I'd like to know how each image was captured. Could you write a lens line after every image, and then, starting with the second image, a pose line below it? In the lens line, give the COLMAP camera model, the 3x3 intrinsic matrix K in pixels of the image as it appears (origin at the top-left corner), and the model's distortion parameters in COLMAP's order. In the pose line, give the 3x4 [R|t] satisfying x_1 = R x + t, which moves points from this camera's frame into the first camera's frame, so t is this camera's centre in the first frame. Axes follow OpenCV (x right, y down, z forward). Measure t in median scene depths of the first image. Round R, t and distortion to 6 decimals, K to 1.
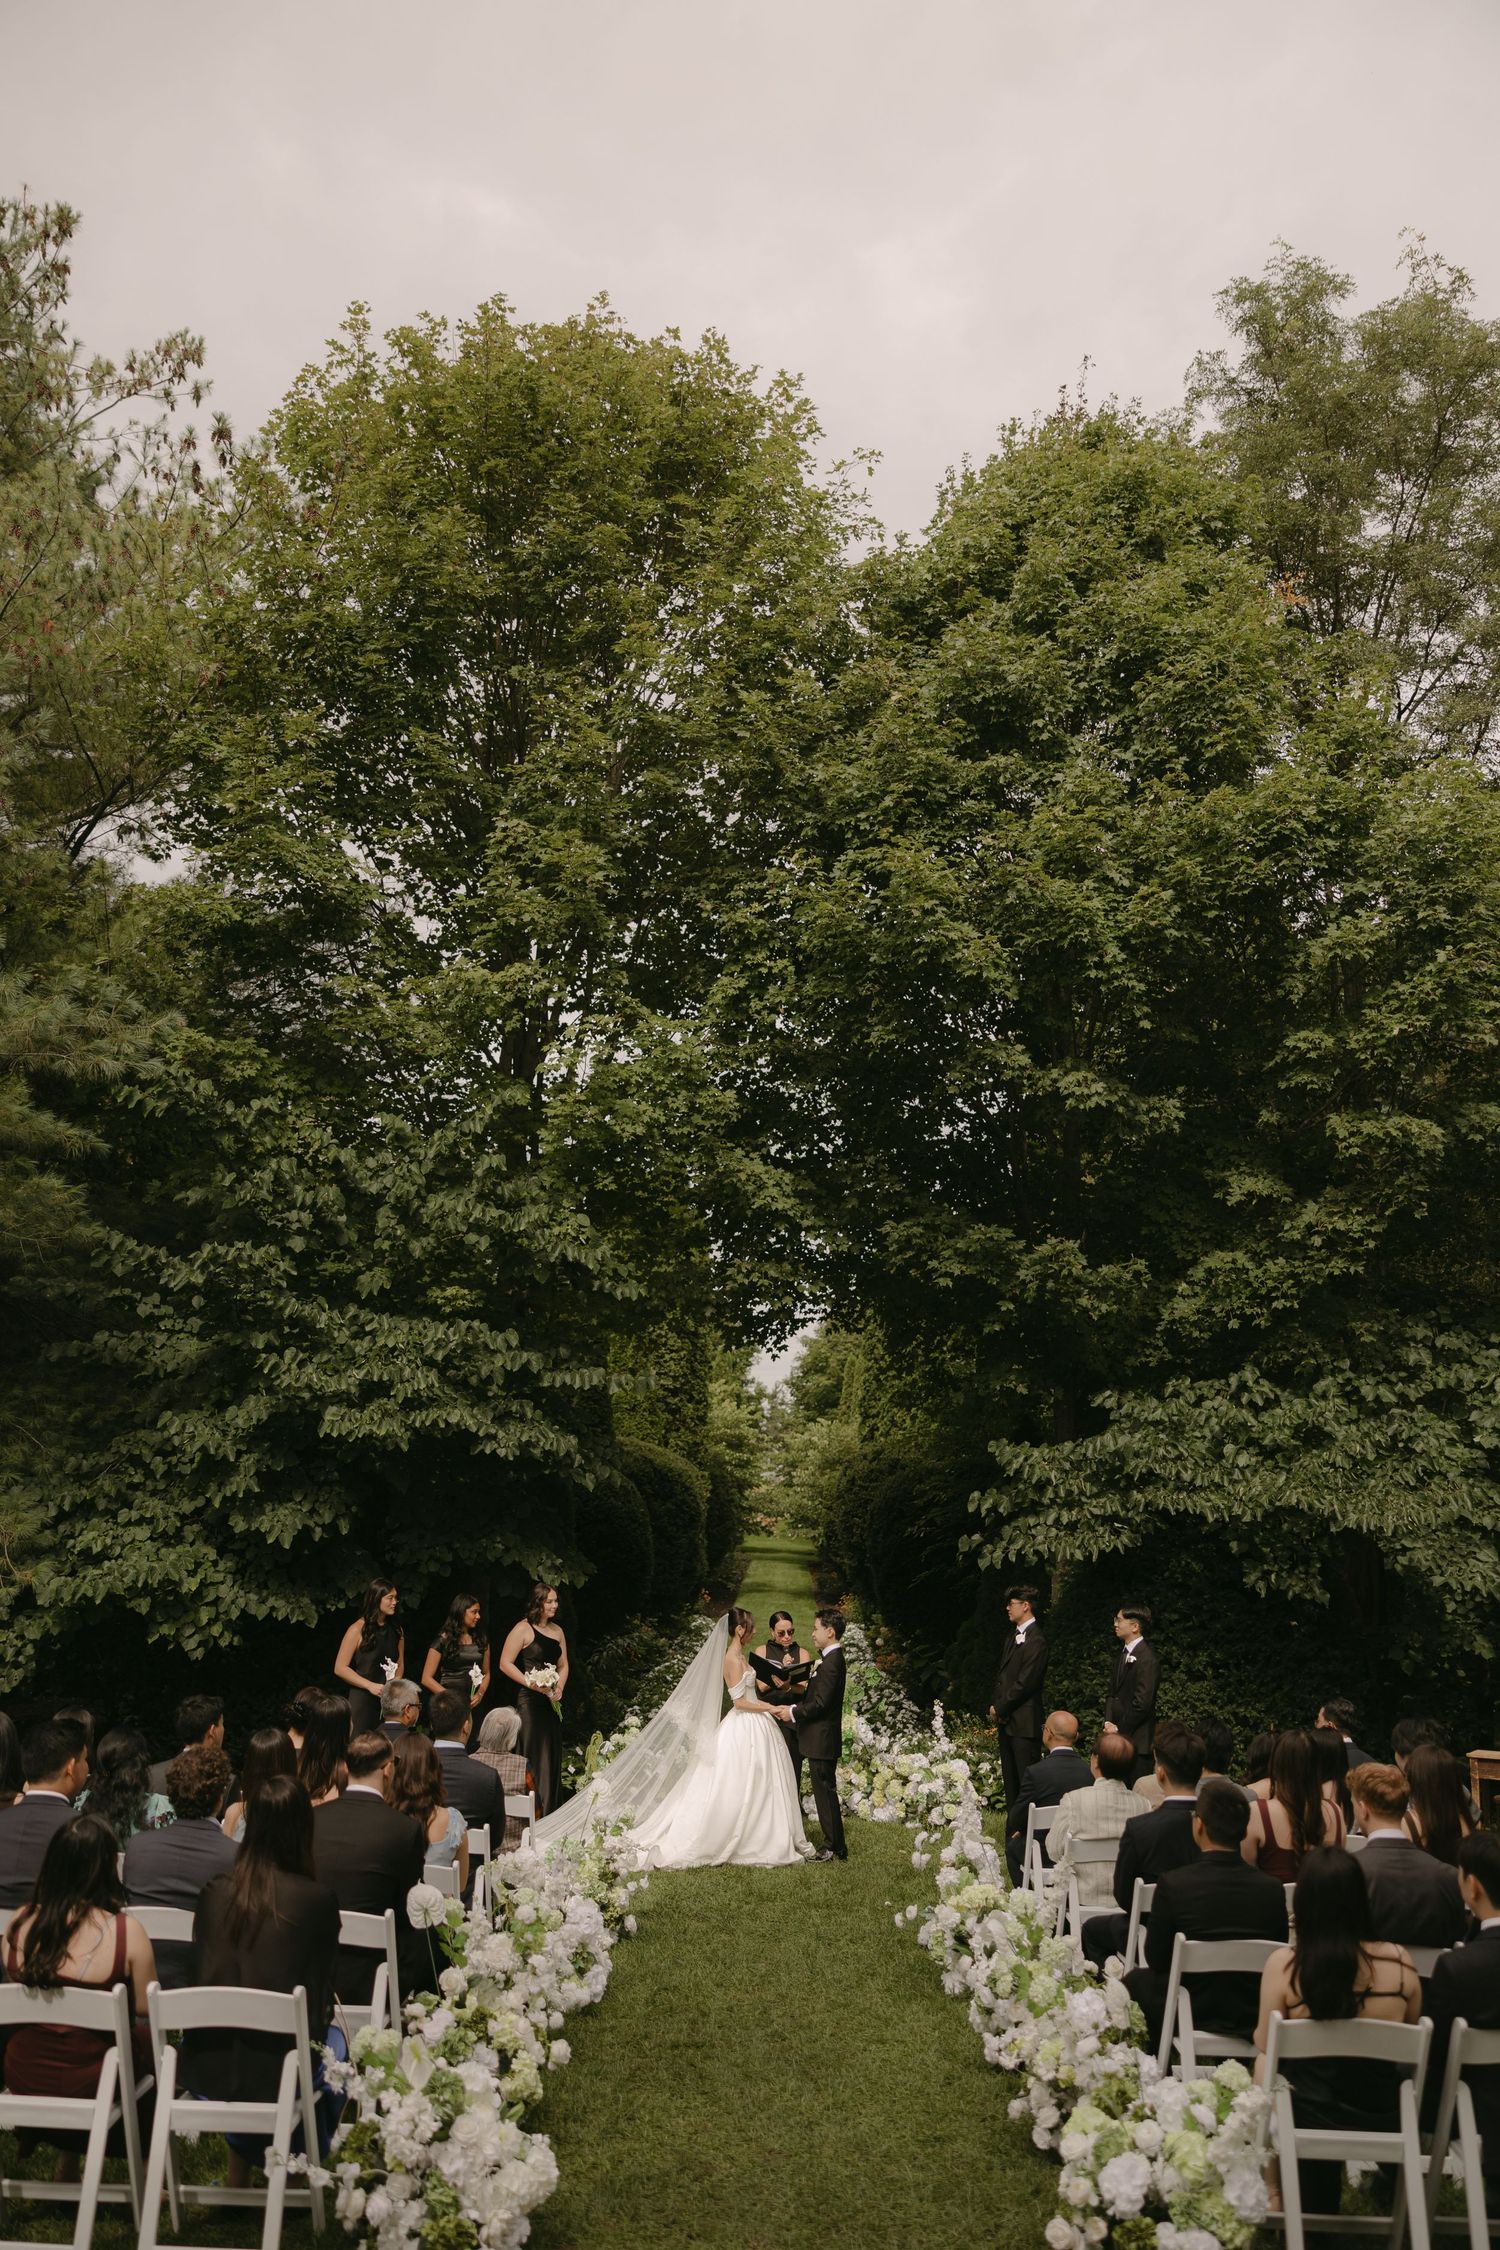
lens RADIAL K [[1814.0, 0, 717.9], [0, 1814.0, 1138.8], [0, 0, 1]] dist [0.032287, -0.020223]
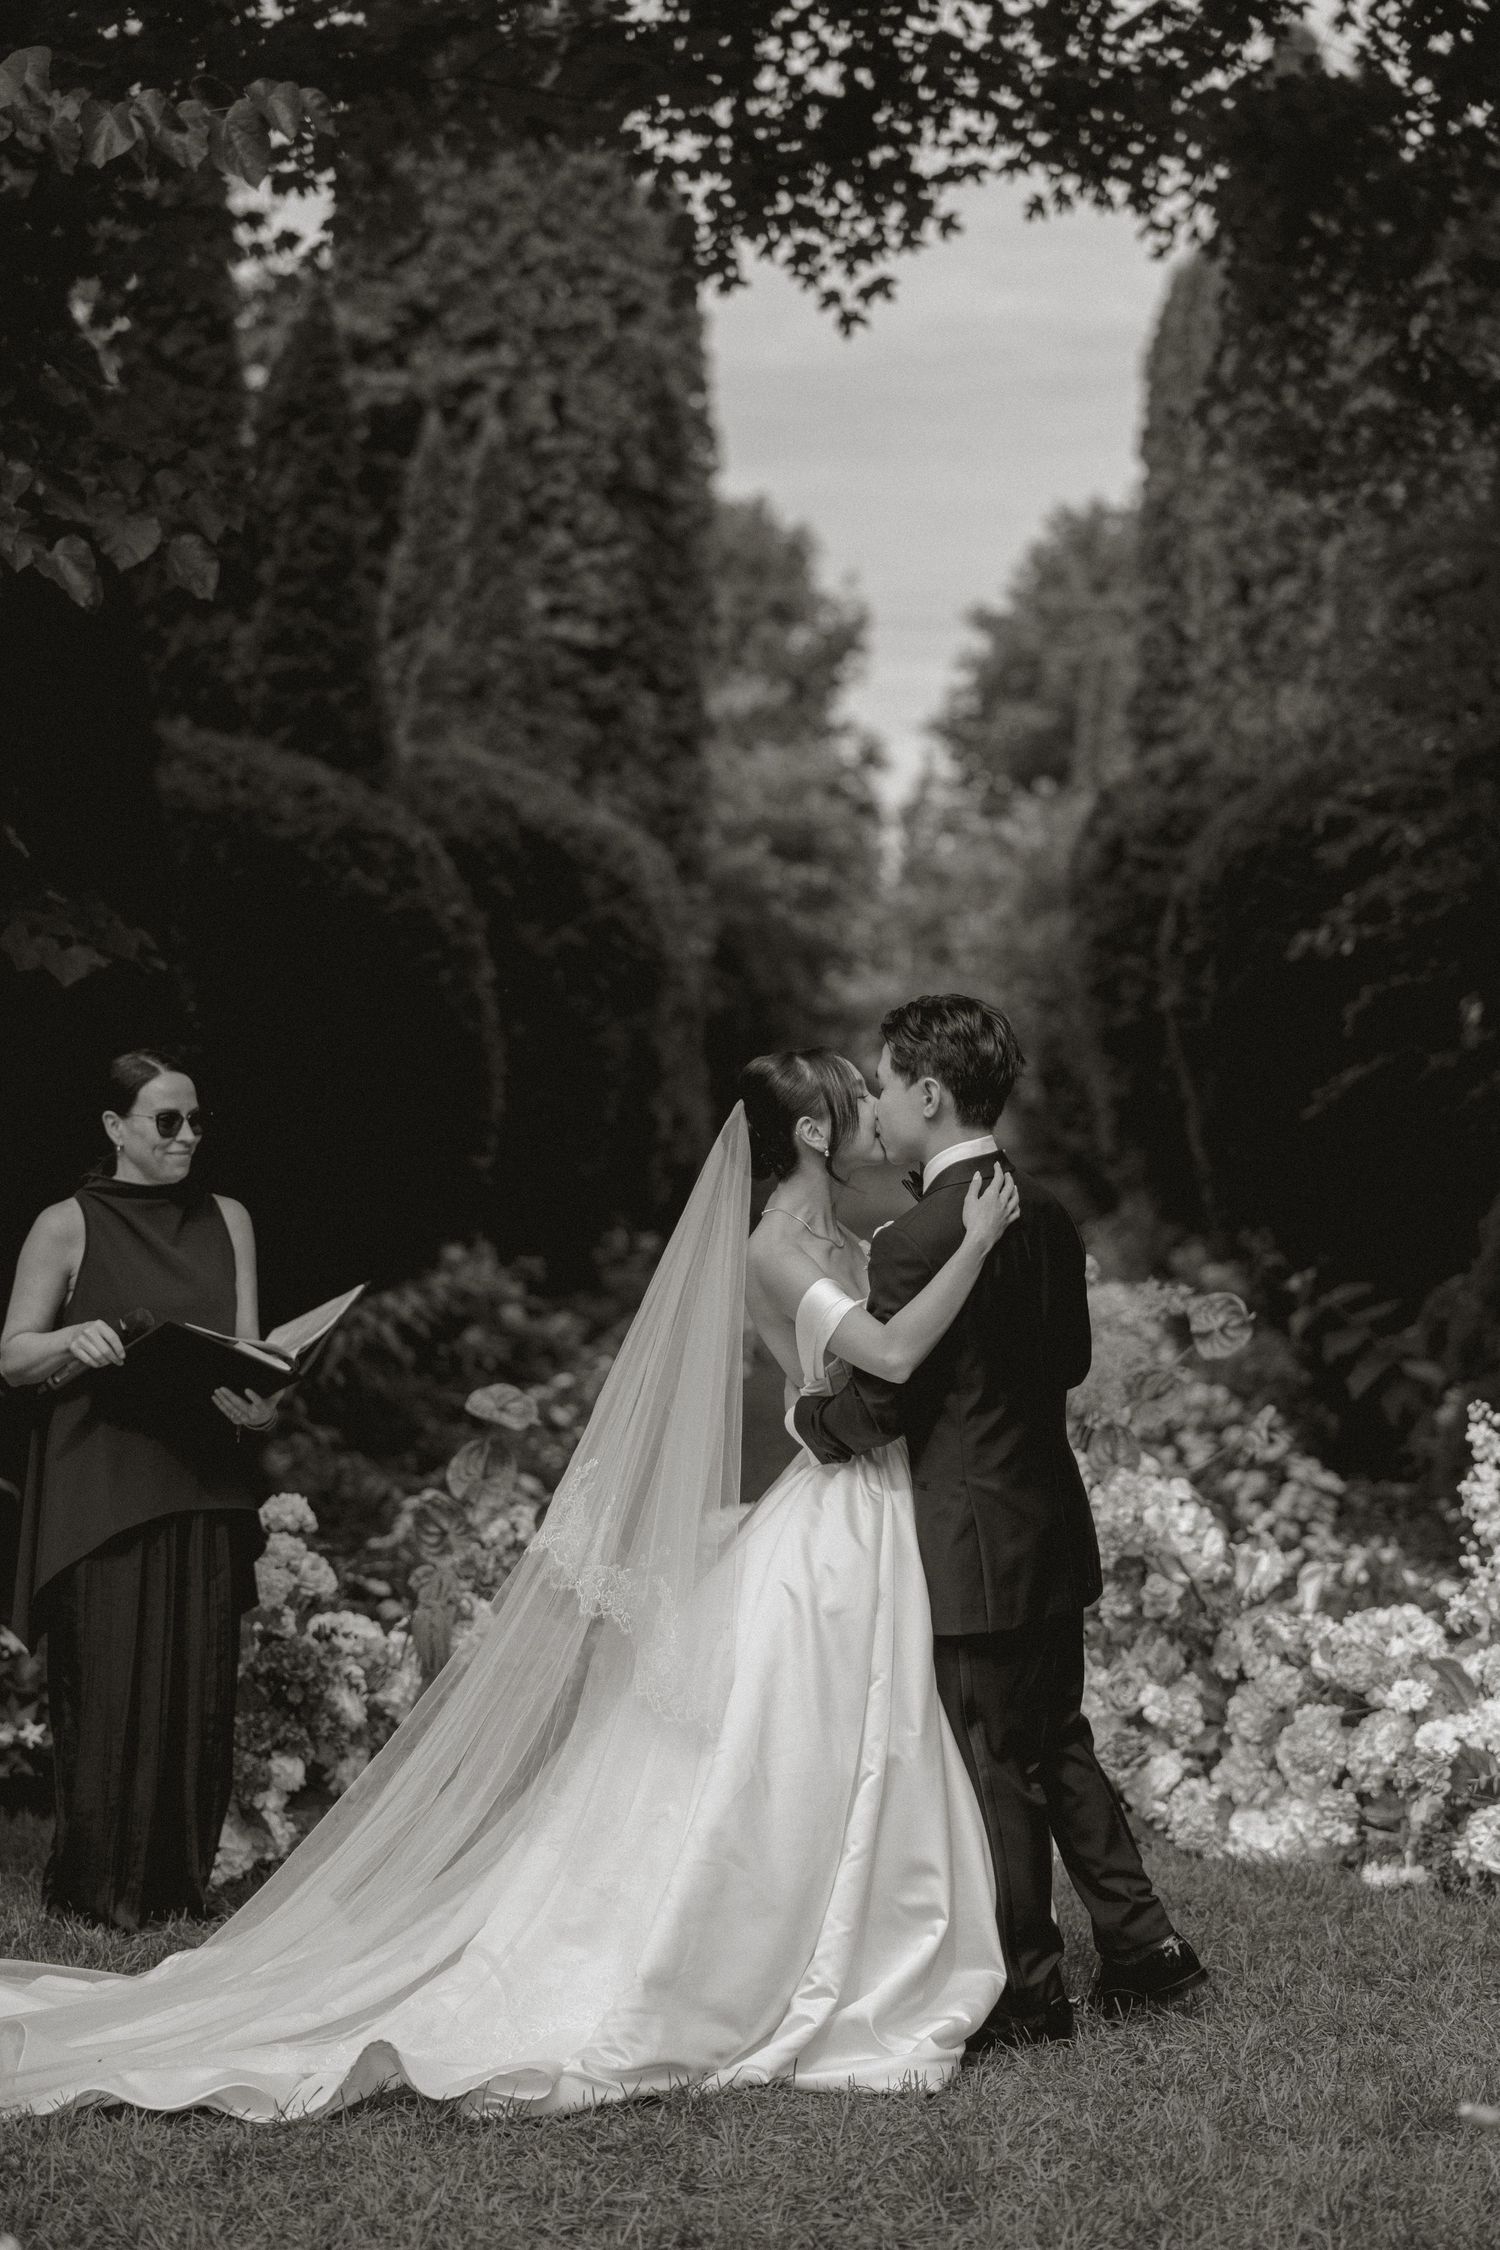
lens RADIAL K [[4368.3, 0, 735.6], [0, 4368.3, 1181.8], [0, 0, 1]] dist [0.029297, -0.023831]
pose [[0.999645, -0.023653, -0.012254, 0.026871], [0.025766, 0.975322, 0.219280, 0.152042], [0.006765, -0.219518, 0.975585, 0.441510]]
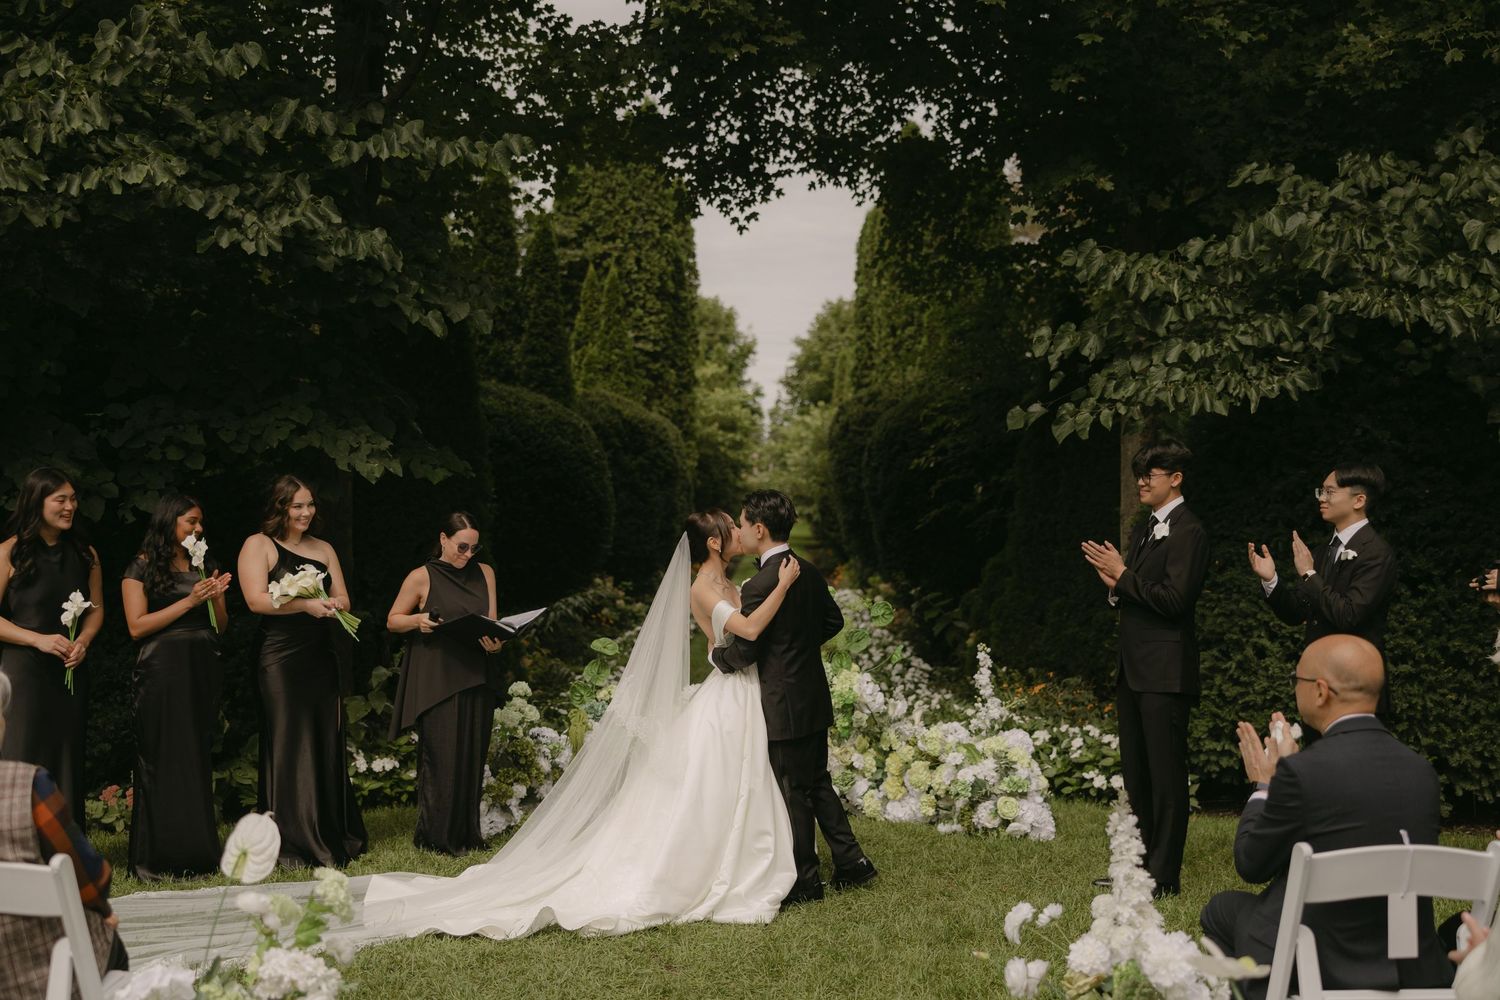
lens RADIAL K [[1609.2, 0, 752.0], [0, 1609.2, 526.9], [0, 0, 1]] dist [-0.009767, -0.014961]
pose [[0.999510, -0.027882, 0.014222, 0.032779], [0.024339, 0.978056, 0.206914, 0.155380], [-0.019679, -0.206466, 0.978256, 0.474817]]
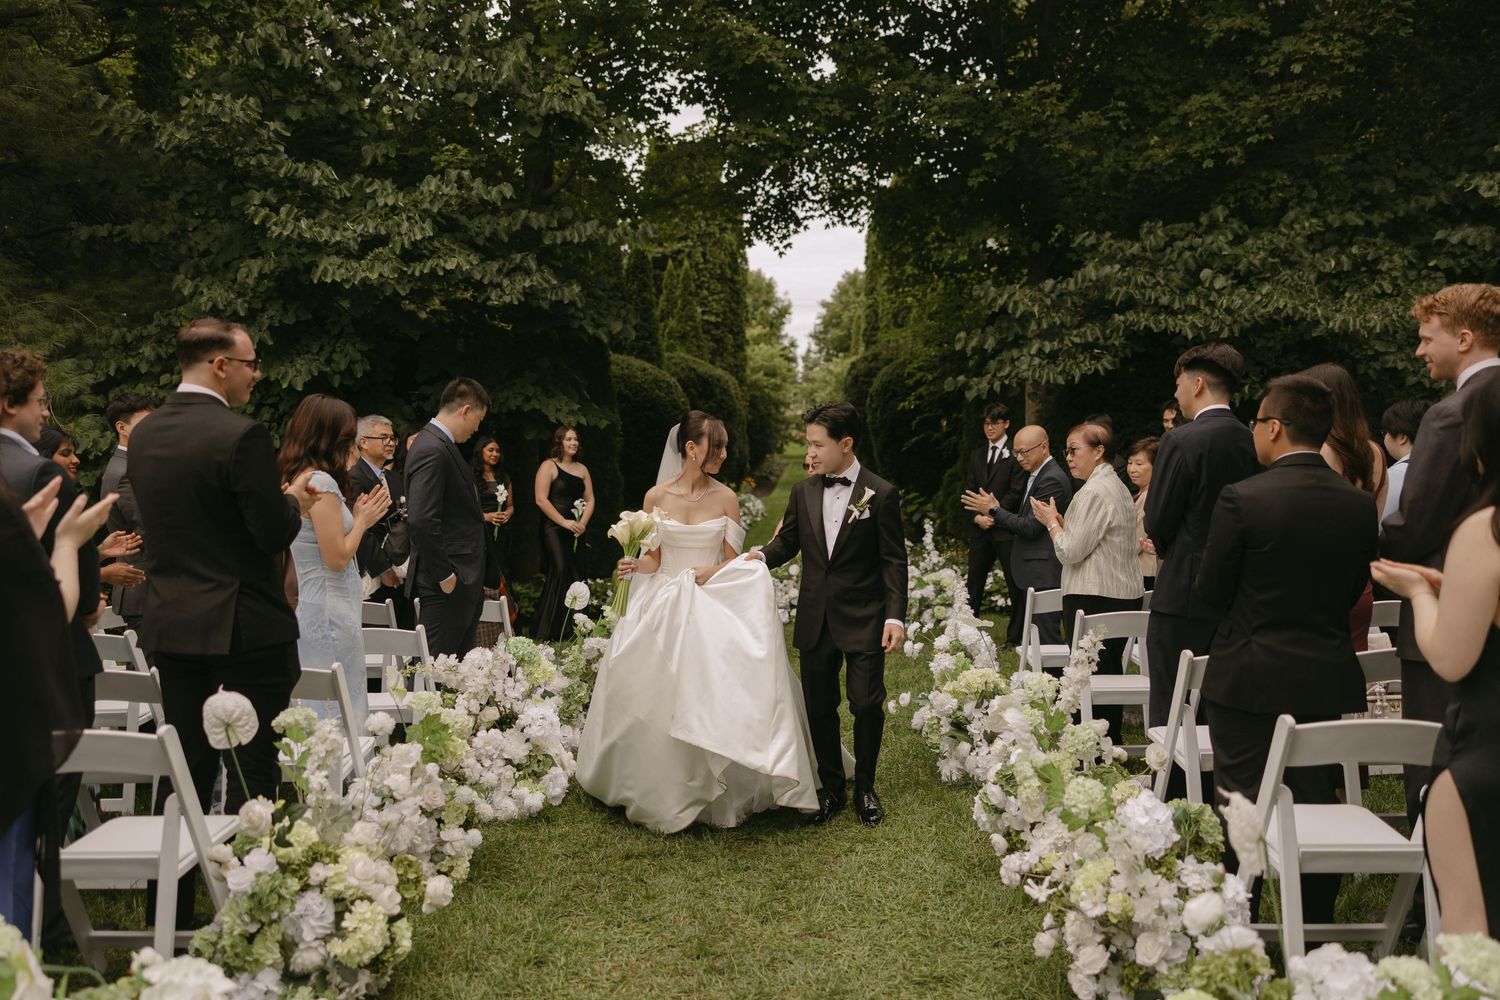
lens RADIAL K [[1291.7, 0, 748.3], [0, 1291.7, 486.7], [0, 0, 1]] dist [0.005689, 0.005225]
pose [[0.999019, -0.040128, -0.018736, 0.028902], [0.043404, 0.971199, 0.234282, 0.106770], [0.008795, -0.234865, 0.971988, 0.255387]]
